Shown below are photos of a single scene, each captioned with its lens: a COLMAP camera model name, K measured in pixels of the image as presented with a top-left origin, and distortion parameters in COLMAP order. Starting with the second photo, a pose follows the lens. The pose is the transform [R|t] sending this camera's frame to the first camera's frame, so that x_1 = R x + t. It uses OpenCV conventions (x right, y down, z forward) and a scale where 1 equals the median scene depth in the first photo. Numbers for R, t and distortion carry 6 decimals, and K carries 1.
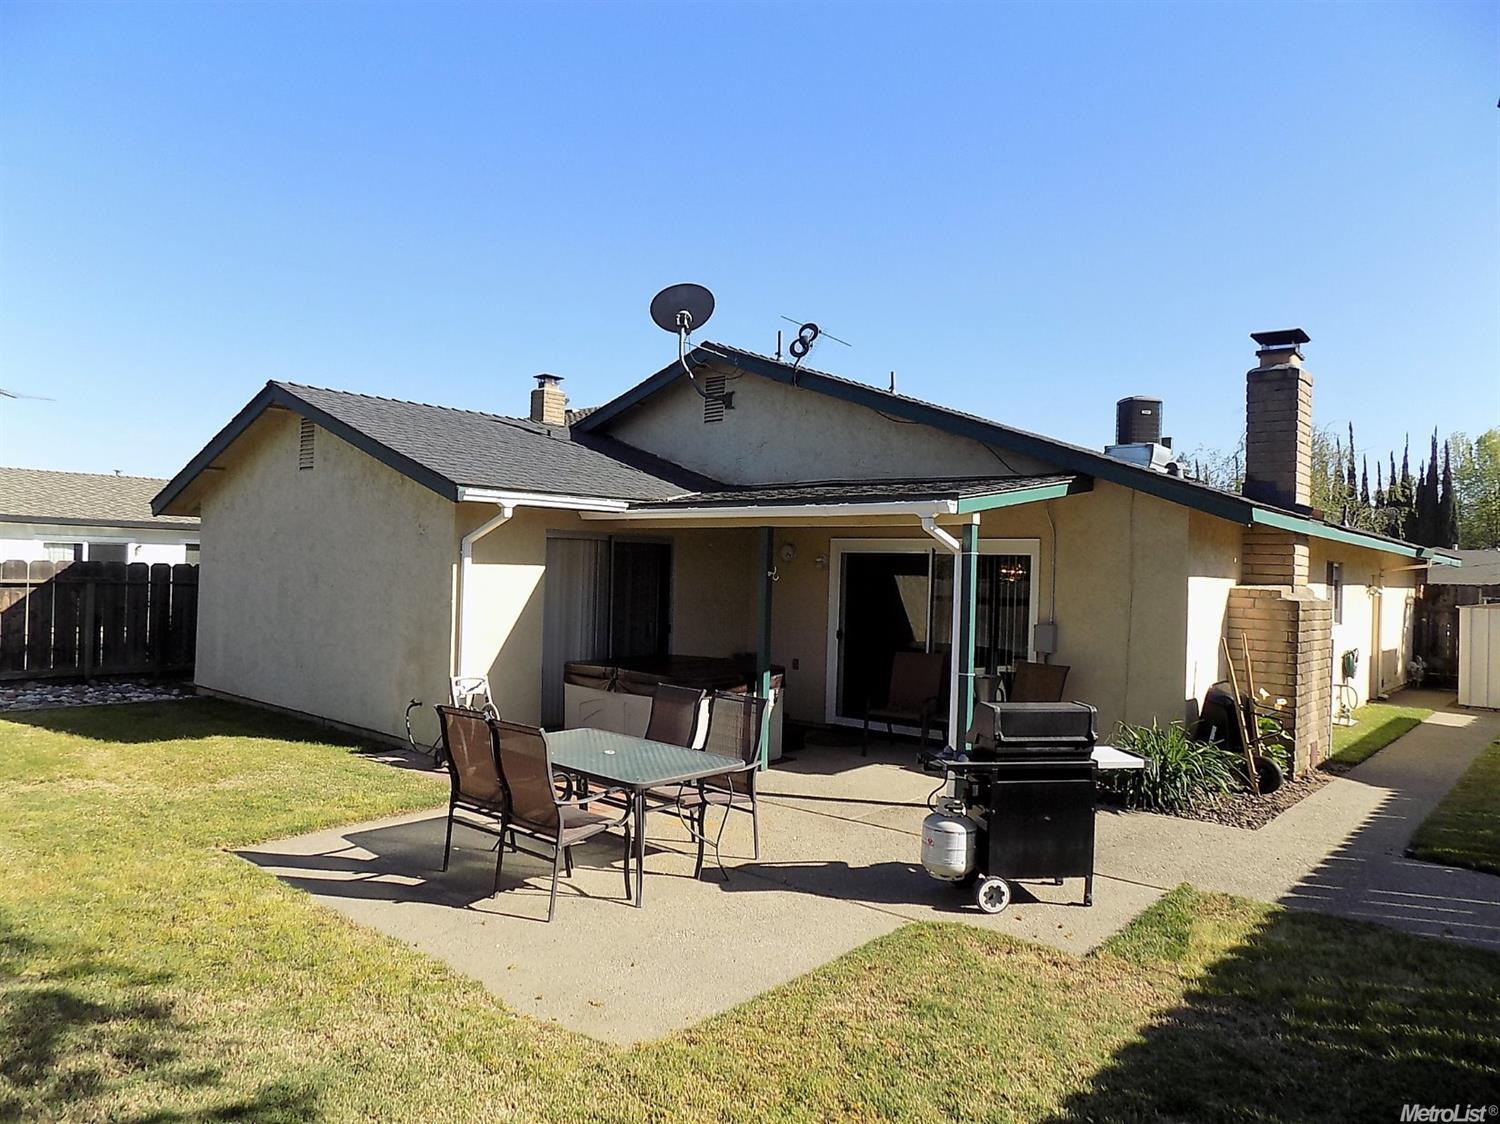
lens RADIAL K [[1010.9, 0, 760.7], [0, 1010.9, 552.3], [0, 0, 1]] dist [-0.083338, 0.084048]
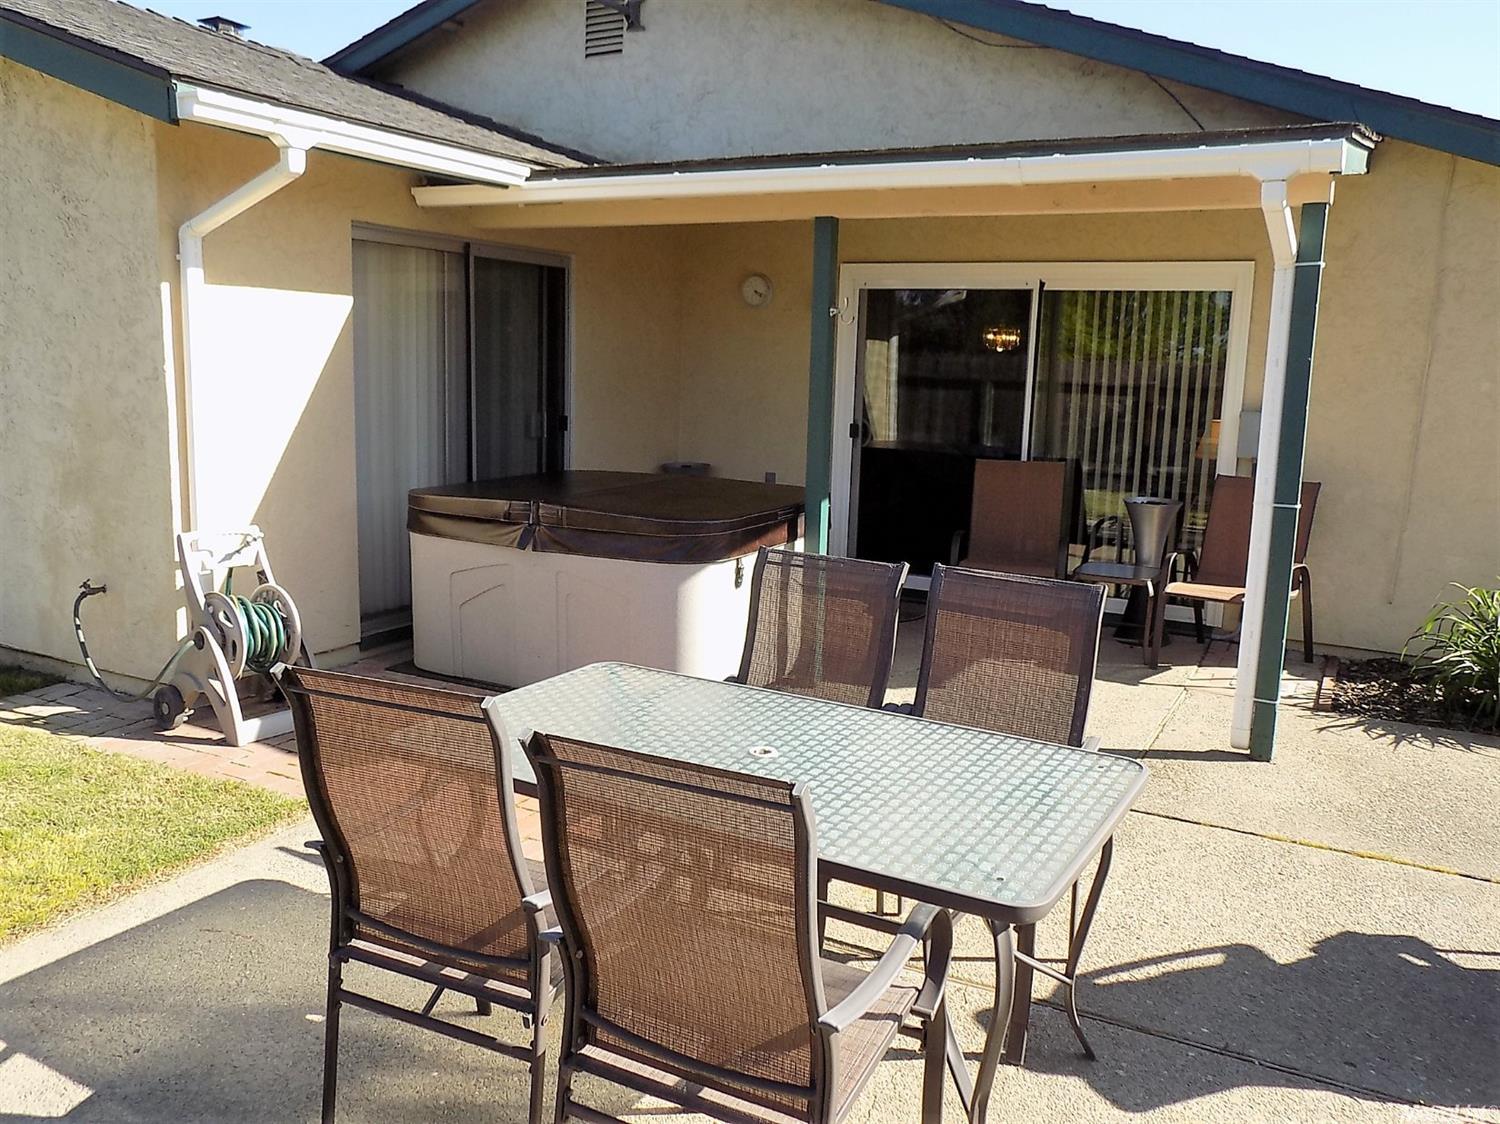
lens RADIAL K [[1201.7, 0, 751.0], [0, 1201.7, 552.6], [0, 0, 1]] dist [-0.004027, 0.007423]
pose [[0.974811, -0.033352, 0.220523, -0.172068], [-0.006879, 0.983789, 0.179198, 0.032109], [-0.222925, -0.176201, 0.958779, 0.405680]]
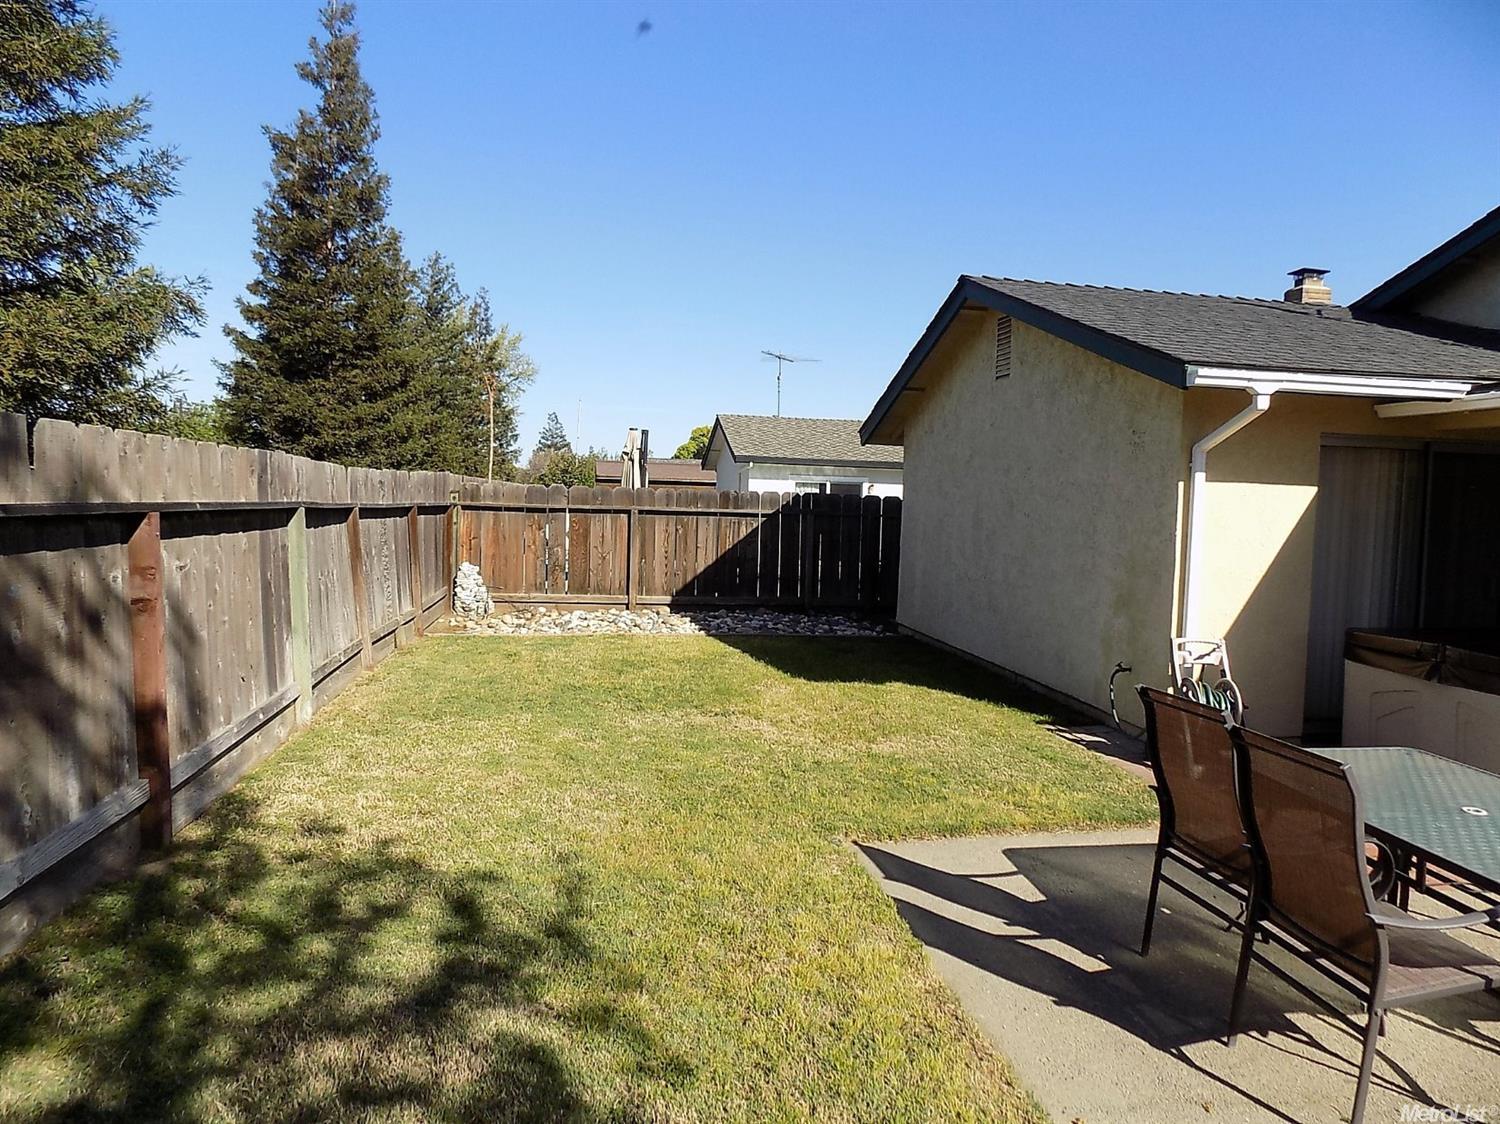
lens RADIAL K [[1010.9, 0, 760.7], [0, 1010.9, 552.3], [0, 0, 1]] dist [-0.083338, 0.084048]
pose [[0.765365, 0.032589, -0.642770, -0.074226], [-0.001109, 0.998783, 0.049318, 0.027431], [0.643595, -0.037033, 0.764470, 0.258224]]
